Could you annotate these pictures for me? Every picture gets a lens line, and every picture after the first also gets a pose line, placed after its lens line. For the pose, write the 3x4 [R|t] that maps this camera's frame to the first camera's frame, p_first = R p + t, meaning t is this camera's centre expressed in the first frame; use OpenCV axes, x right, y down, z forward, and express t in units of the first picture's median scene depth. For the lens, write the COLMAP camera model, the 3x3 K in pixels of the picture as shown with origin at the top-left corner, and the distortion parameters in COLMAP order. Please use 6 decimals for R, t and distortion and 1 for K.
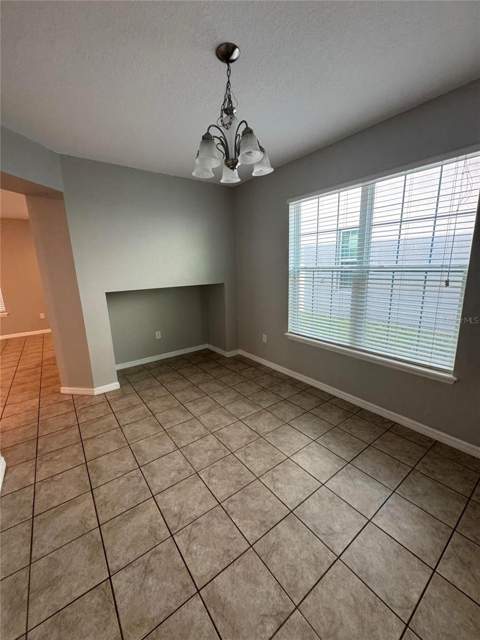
lens RADIAL K [[256.0, 0, 240.0], [0, 256.0, 318.3], [0, 0, 1]] dist [-0.003753, 0.000507]
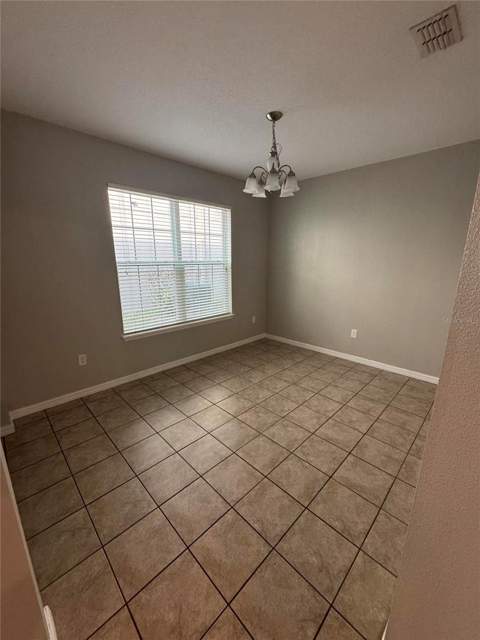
lens RADIAL K [[256.0, 0, 240.0], [0, 256.0, 318.3], [0, 0, 1]] dist [-0.003753, 0.000507]
pose [[-0.138663, -0.201164, 0.969694, -1.039962], [0.204566, 0.952218, 0.226790, -0.172718], [-0.968982, 0.229814, -0.090886, 0.972335]]
